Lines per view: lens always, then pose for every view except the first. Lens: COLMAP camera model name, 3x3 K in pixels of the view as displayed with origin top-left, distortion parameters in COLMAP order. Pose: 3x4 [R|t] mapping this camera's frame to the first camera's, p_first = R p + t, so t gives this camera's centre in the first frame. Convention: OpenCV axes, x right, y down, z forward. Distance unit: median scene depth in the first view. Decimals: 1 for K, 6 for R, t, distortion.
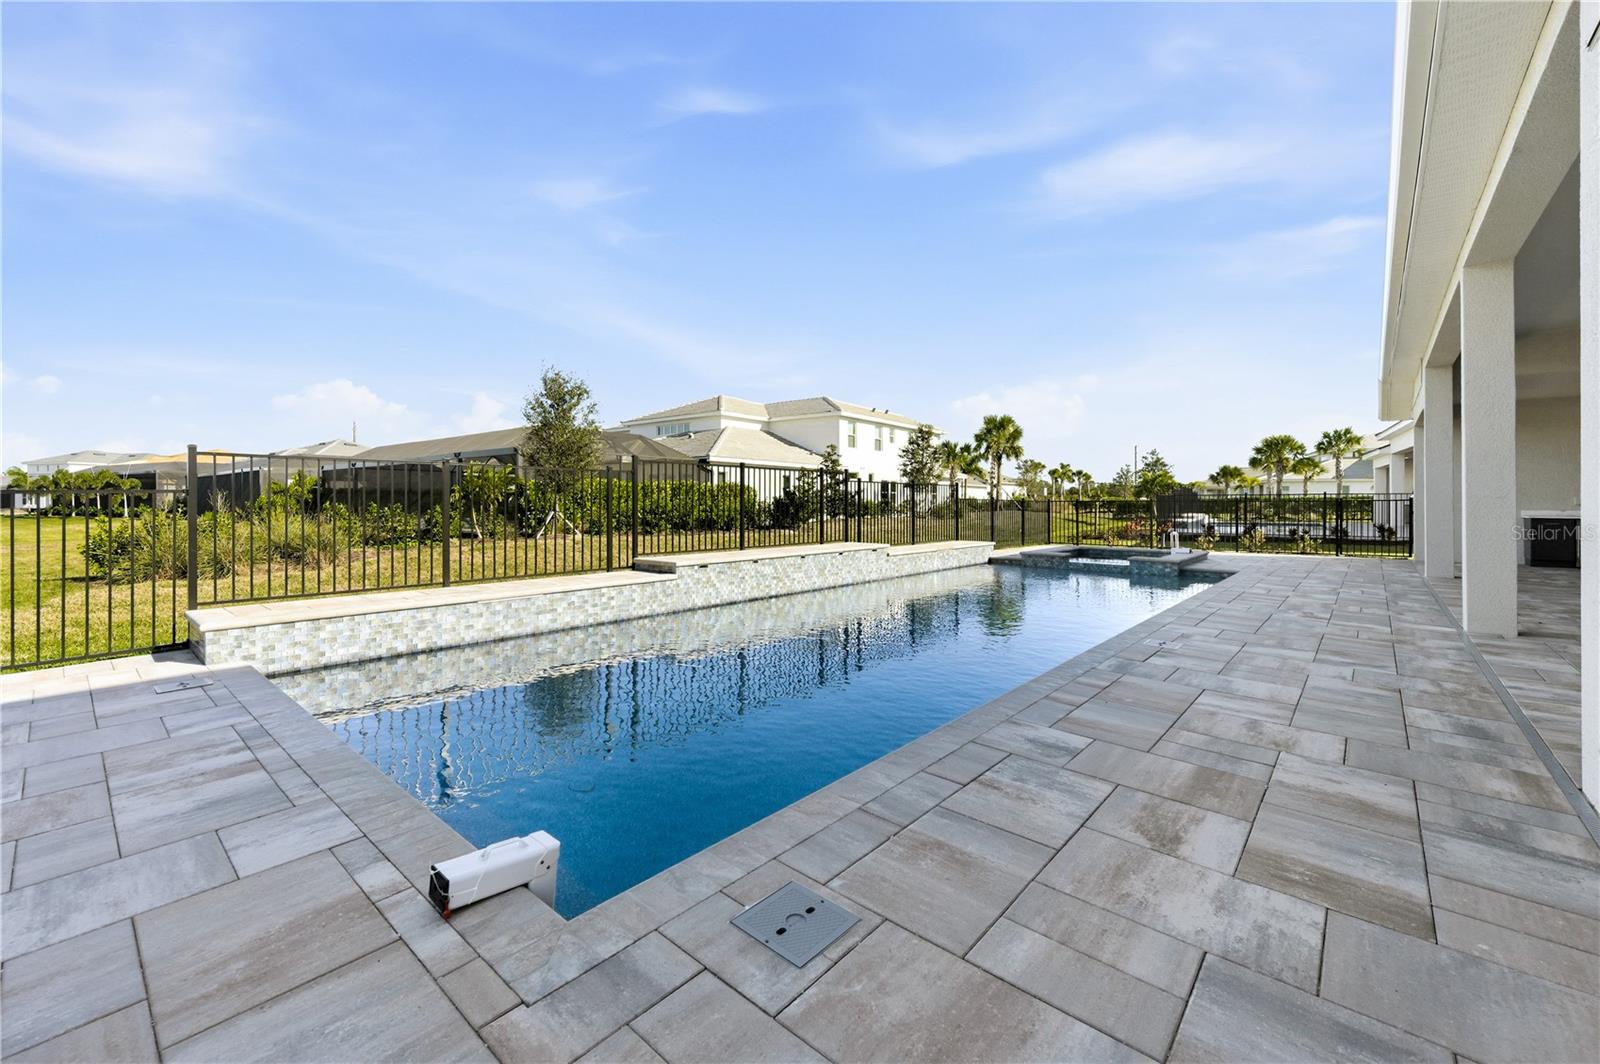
lens RADIAL K [[654.0, 0, 800.0], [0, 654.0, 532.0], [0, 0, 1]] dist [-0.020562, -0.000006]
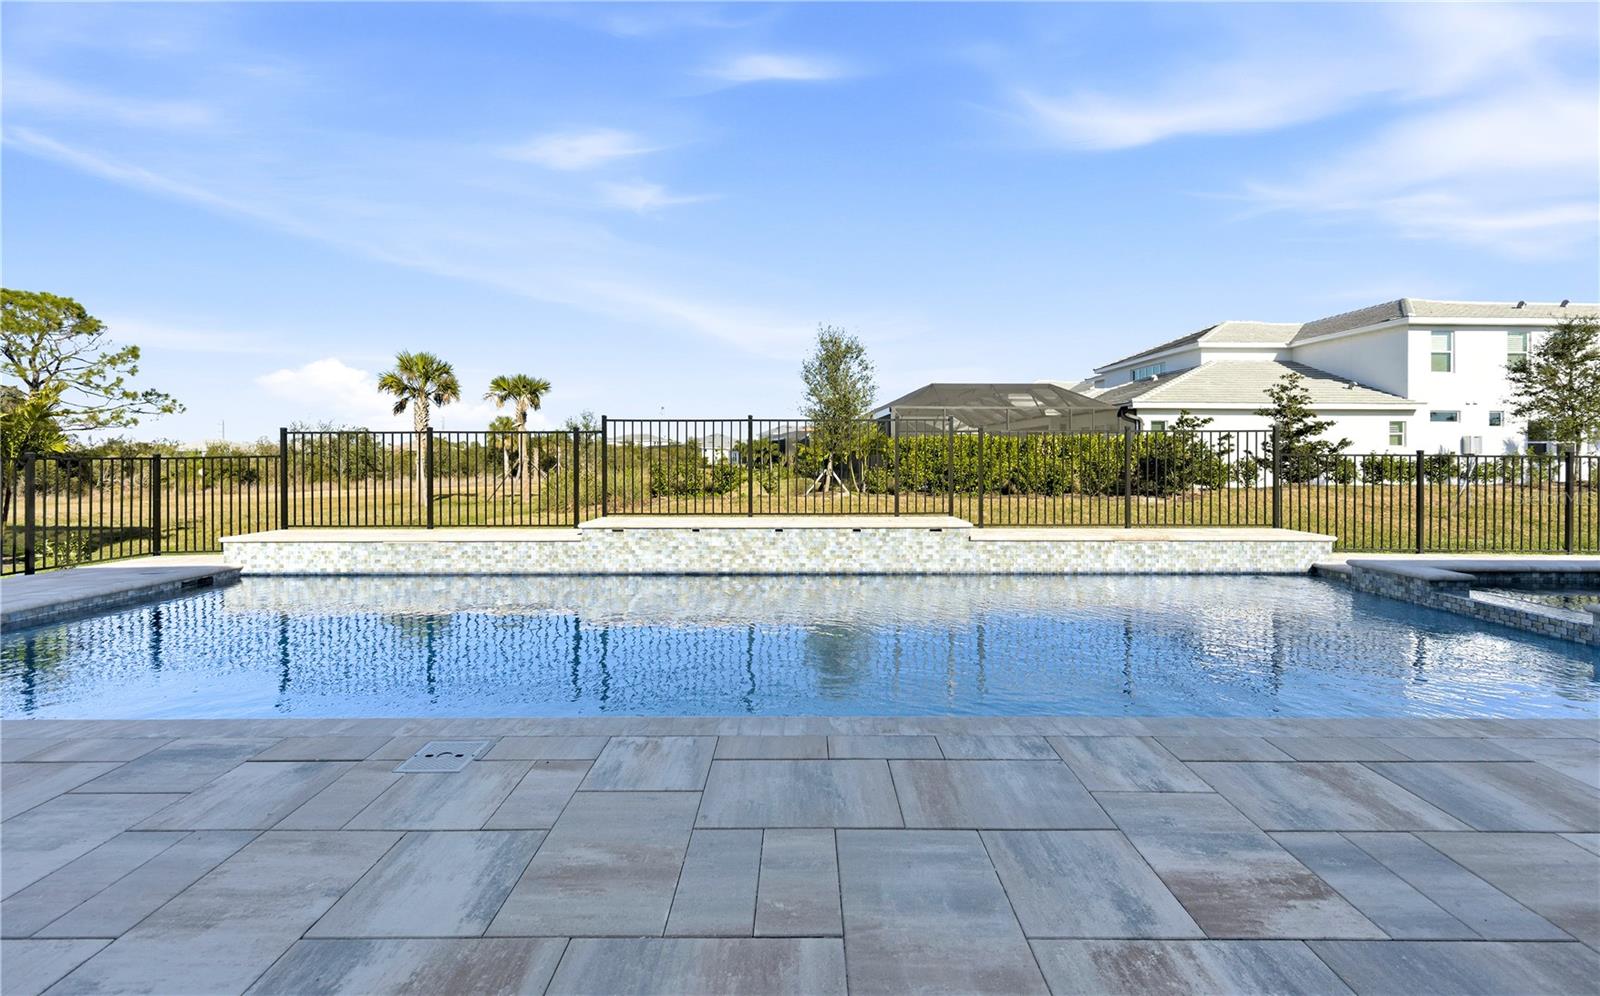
lens RADIAL K [[643.0, 0, 800.0], [0, 643.0, 498.0], [0, 0, 1]] dist [0.000970, -0.000070]
pose [[0.656226, 0.045414, -0.753197, 0.693158], [-0.032697, 0.998961, 0.031745, -0.031002], [0.753856, 0.003795, 0.657029, 0.569326]]
